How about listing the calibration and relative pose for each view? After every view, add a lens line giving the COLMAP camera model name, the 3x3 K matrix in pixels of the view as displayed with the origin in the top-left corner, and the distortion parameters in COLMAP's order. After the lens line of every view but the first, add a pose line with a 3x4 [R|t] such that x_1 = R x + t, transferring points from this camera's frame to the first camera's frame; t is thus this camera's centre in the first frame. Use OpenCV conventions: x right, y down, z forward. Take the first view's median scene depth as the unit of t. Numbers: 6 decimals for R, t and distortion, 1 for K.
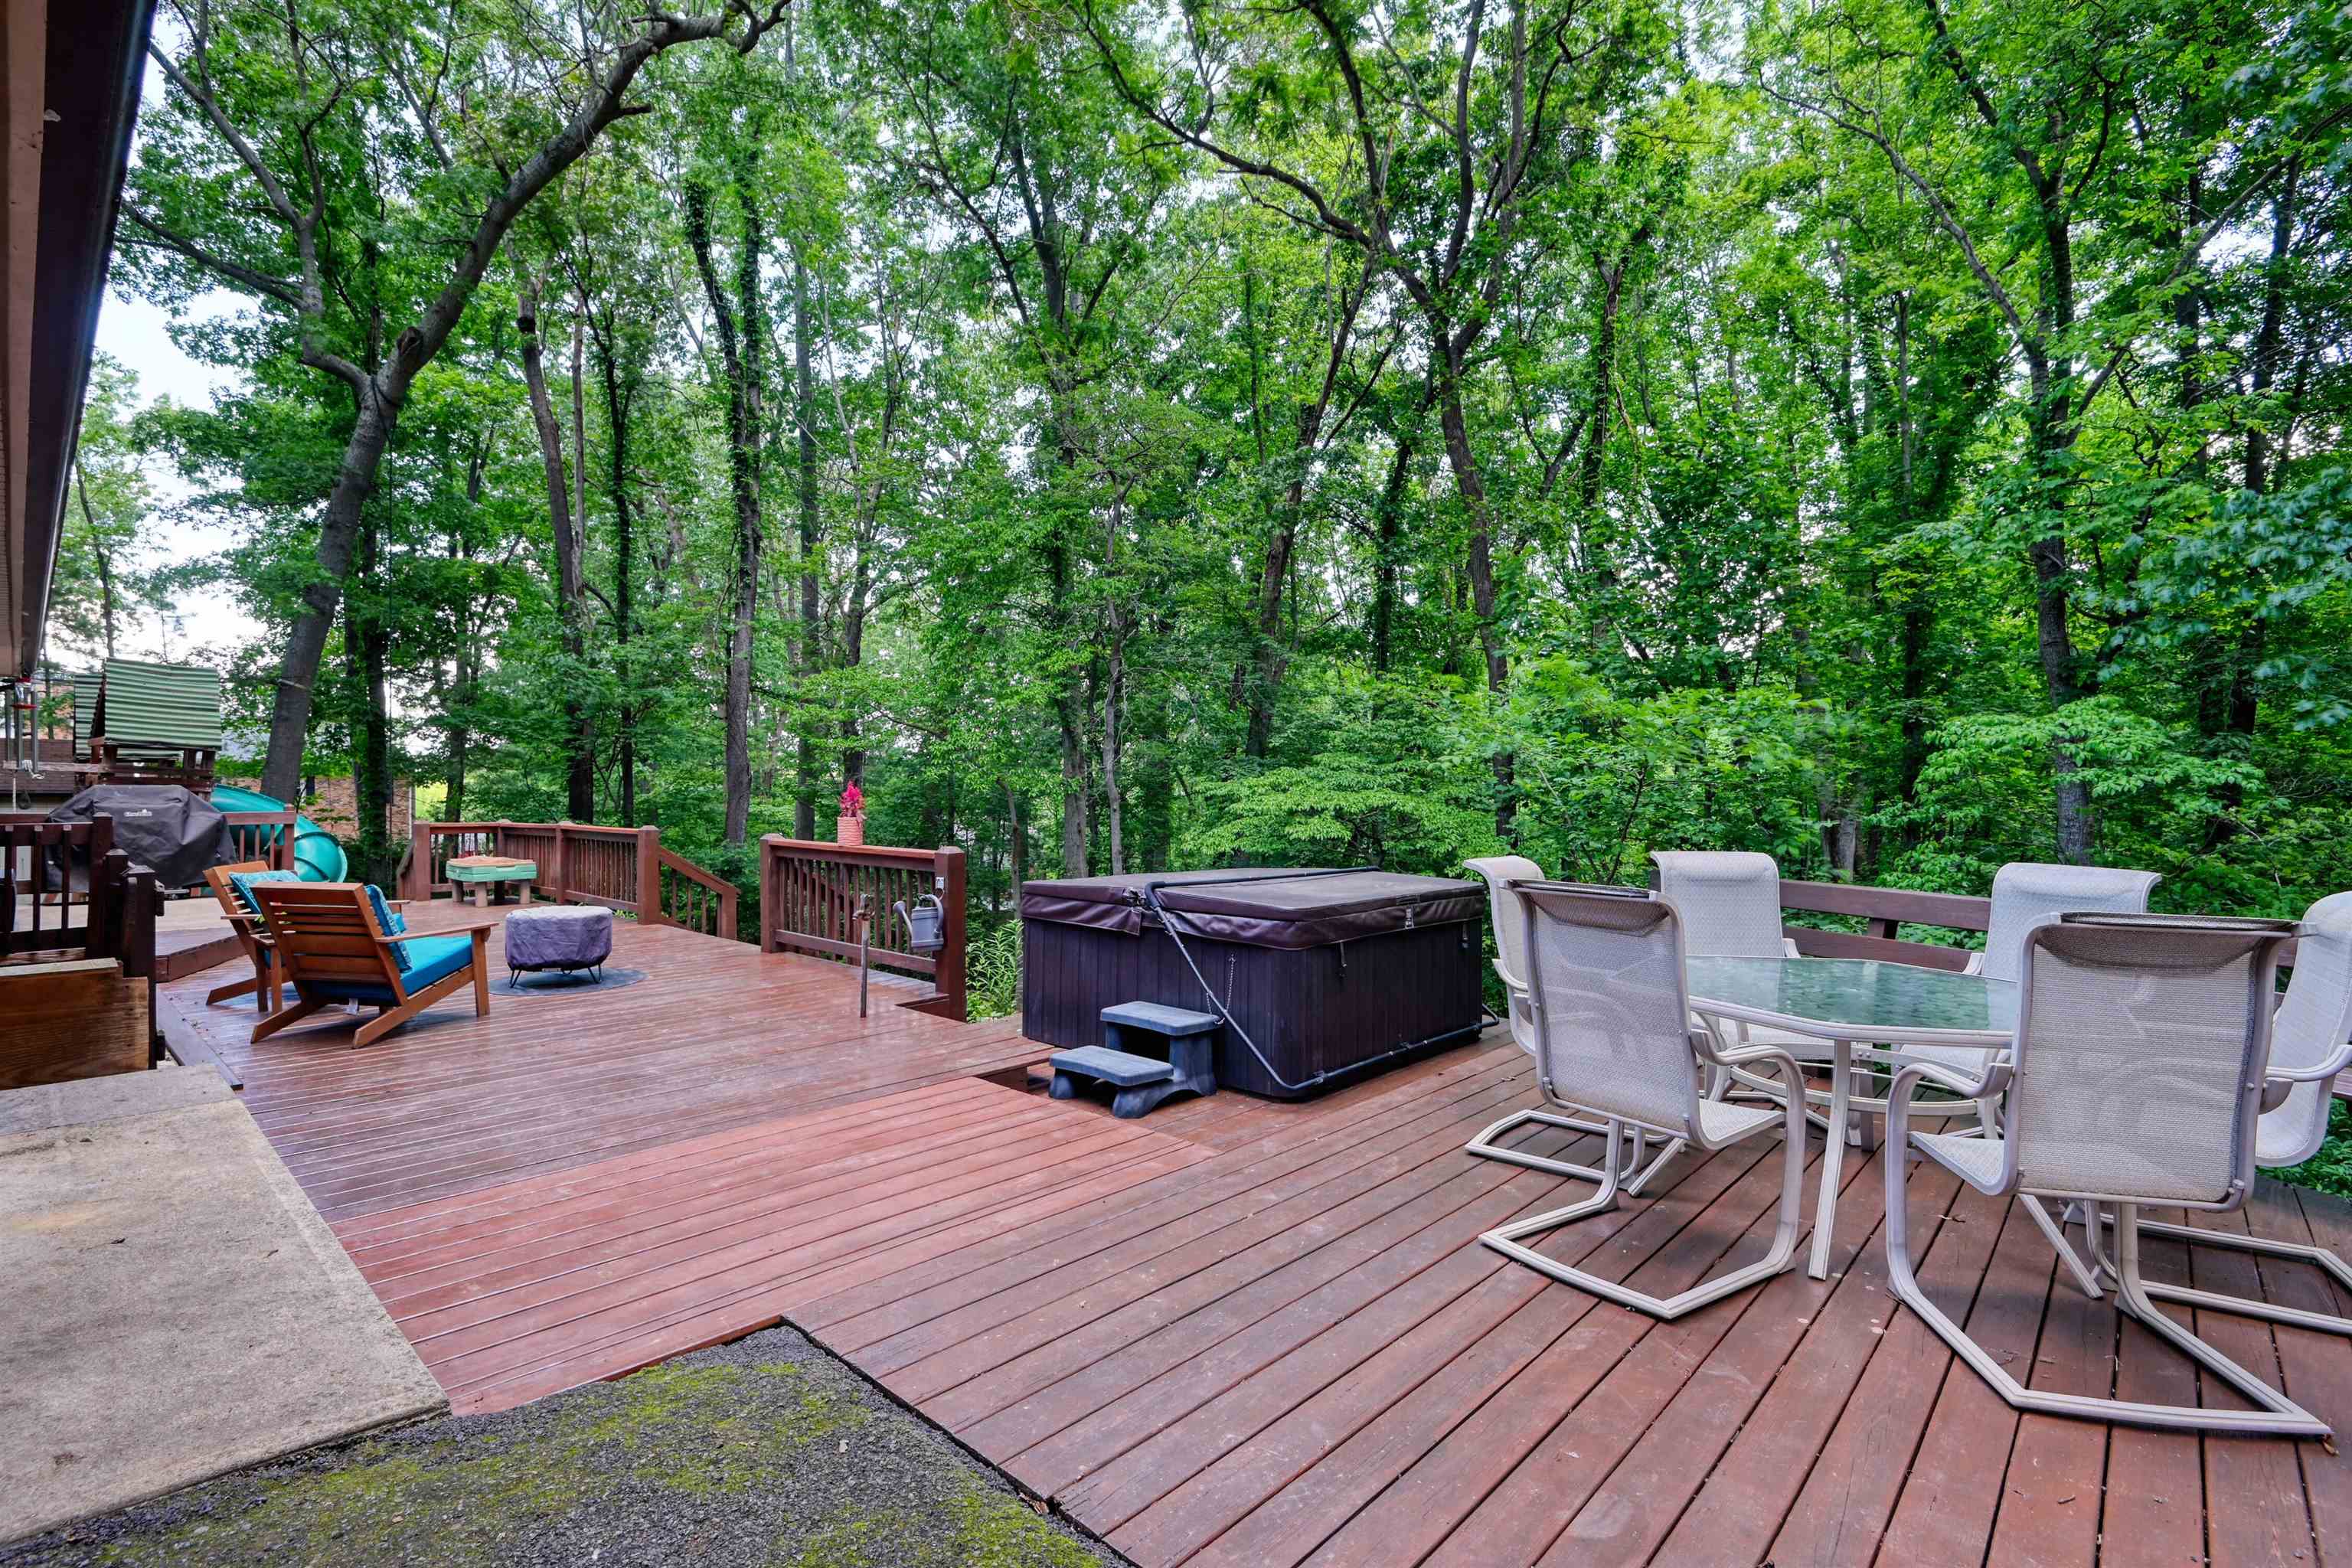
lens RADIAL K [[1076.4, 0, 1139.2], [0, 1076.4, 785.9], [0, 0, 1]] dist [-0.012256, -0.000794]
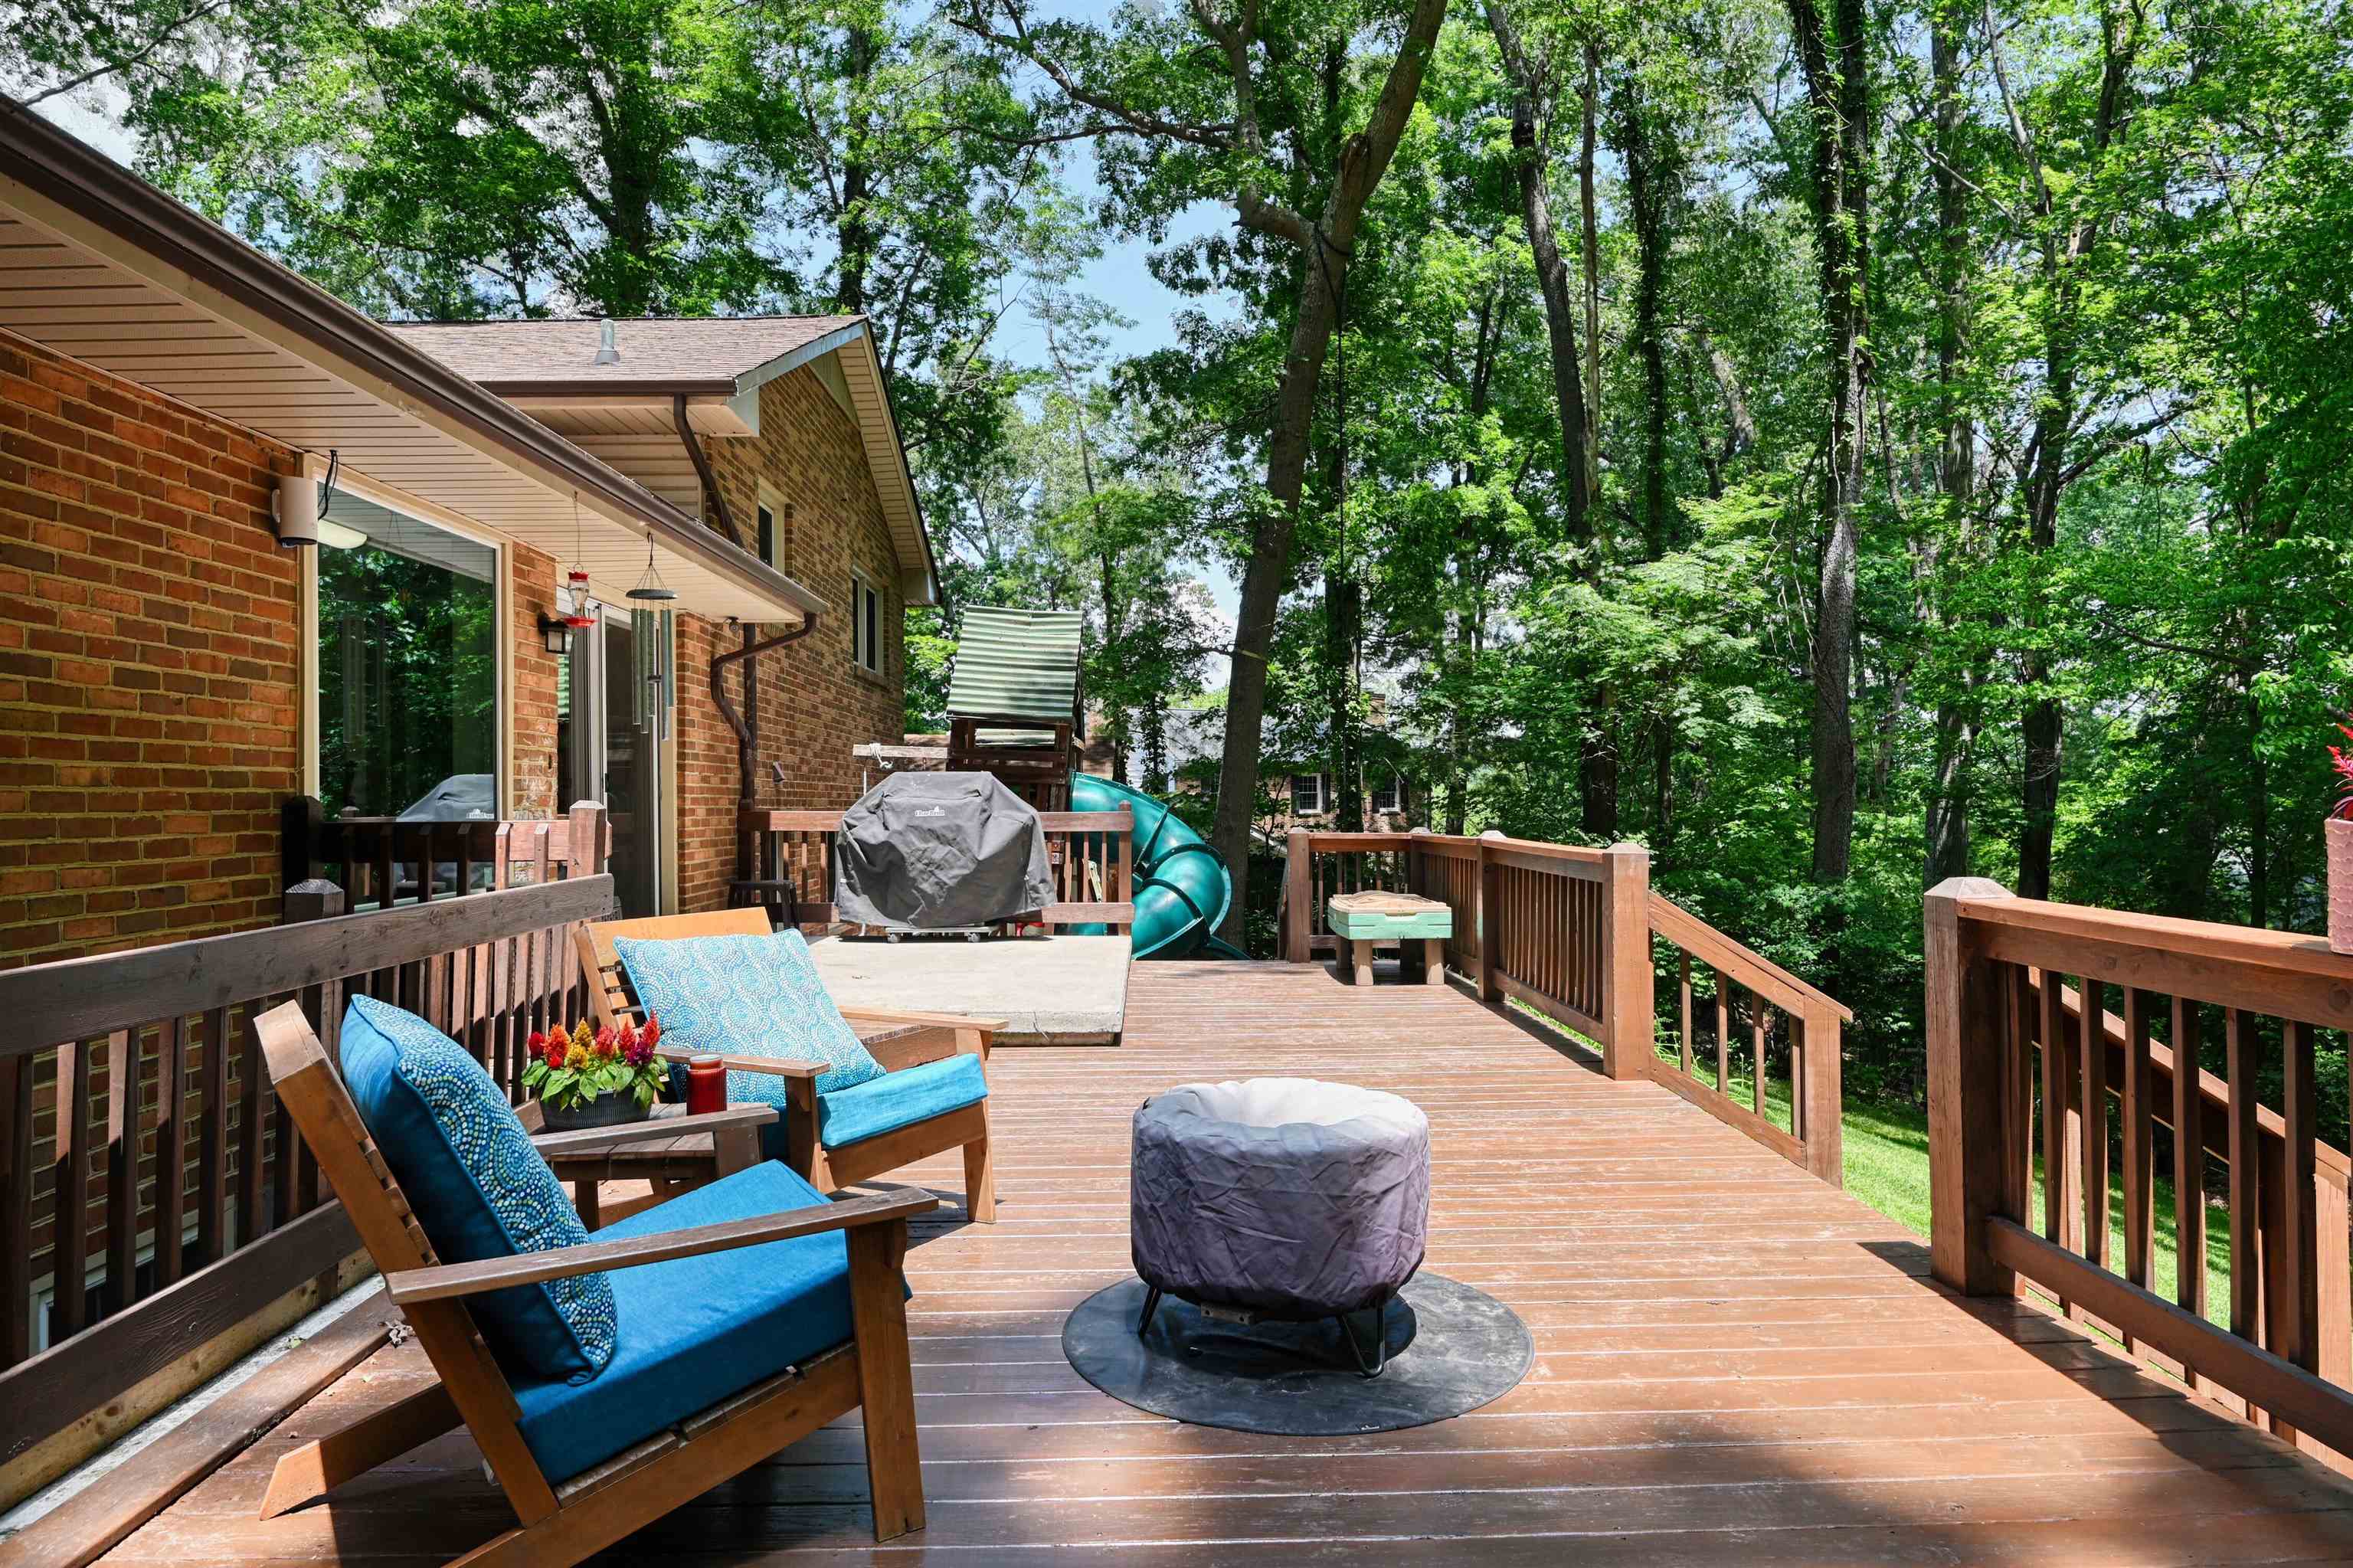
lens RADIAL K [[1450.9, 0, 1156.1], [0, 1450.9, 783.9], [0, 0, 1]] dist [-0.005536, -0.001710]
pose [[0.699814, -0.011304, -0.714235, -0.070036], [0.007772, 0.999936, -0.008210, 0.006499], [0.714283, 0.000195, 0.699857, 0.182386]]
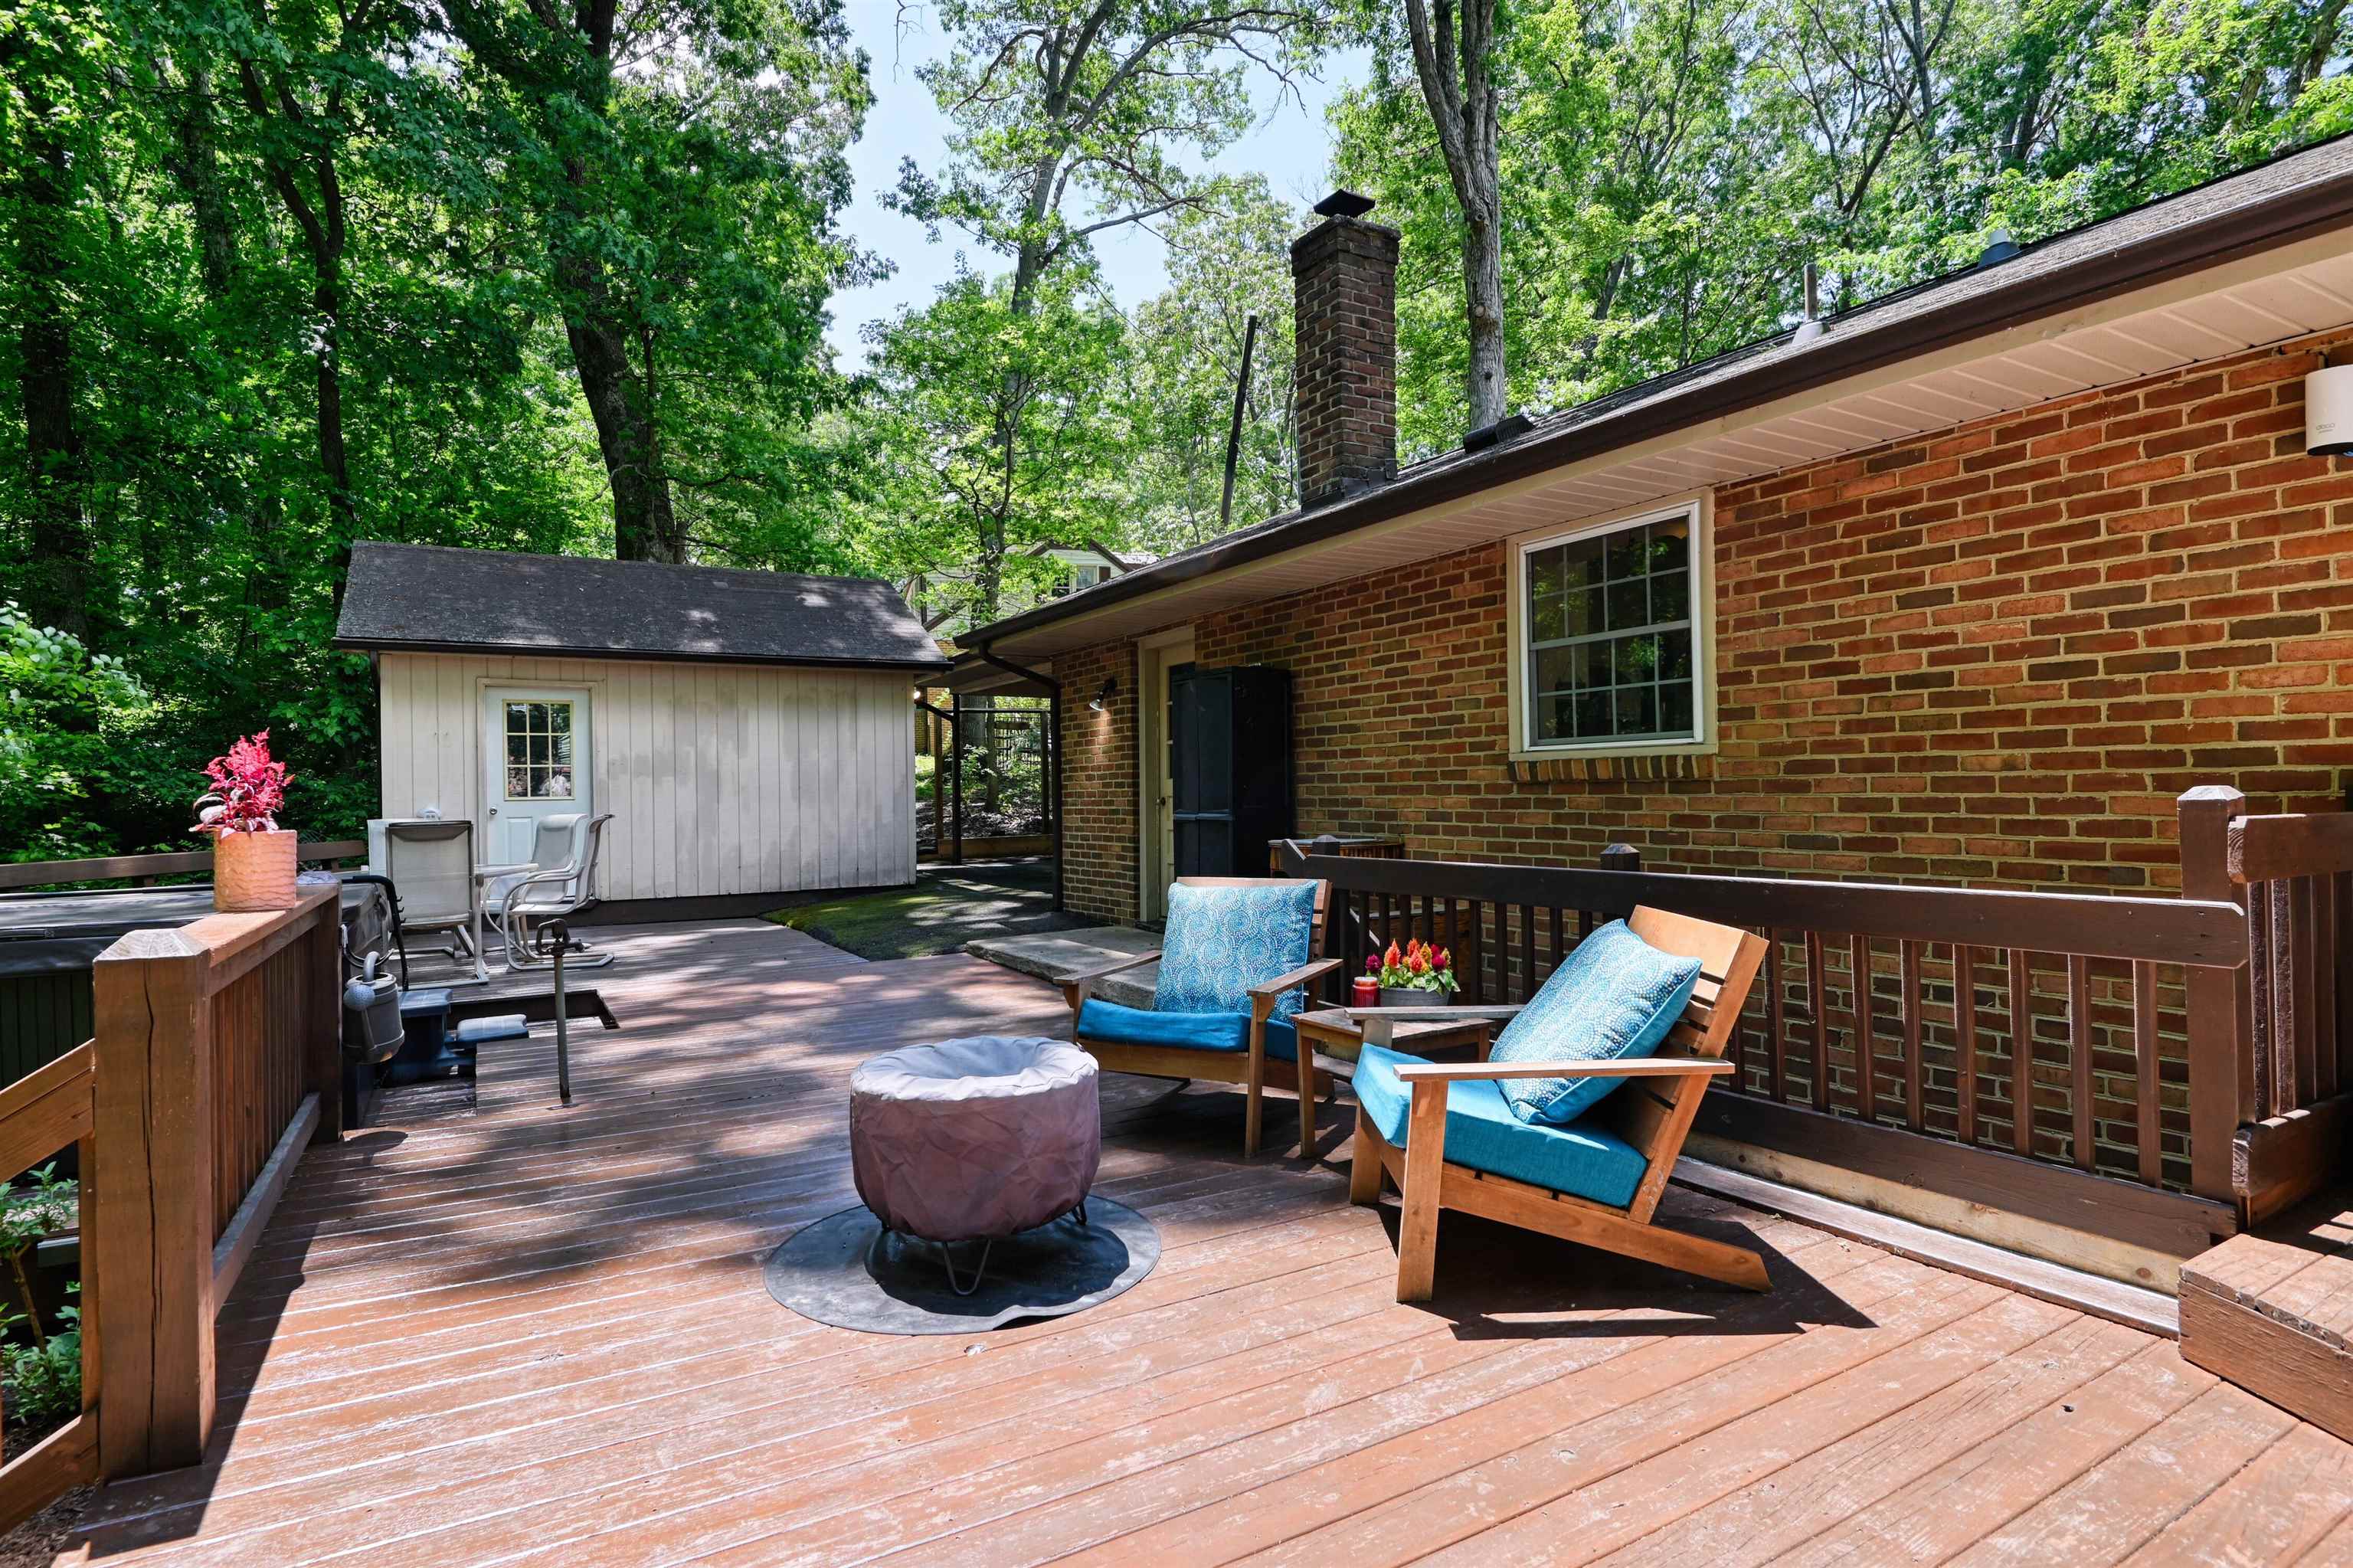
lens RADIAL K [[1174.1, 0, 1156.6], [0, 1174.1, 782.6], [0, 0, 1]] dist [-0.003386, -0.000535]
pose [[-0.958341, 0.013366, 0.285313, -0.181271], [0.011891, 0.999905, -0.006901, 0.005933], [-0.285378, -0.003221, -0.958410, 0.352295]]
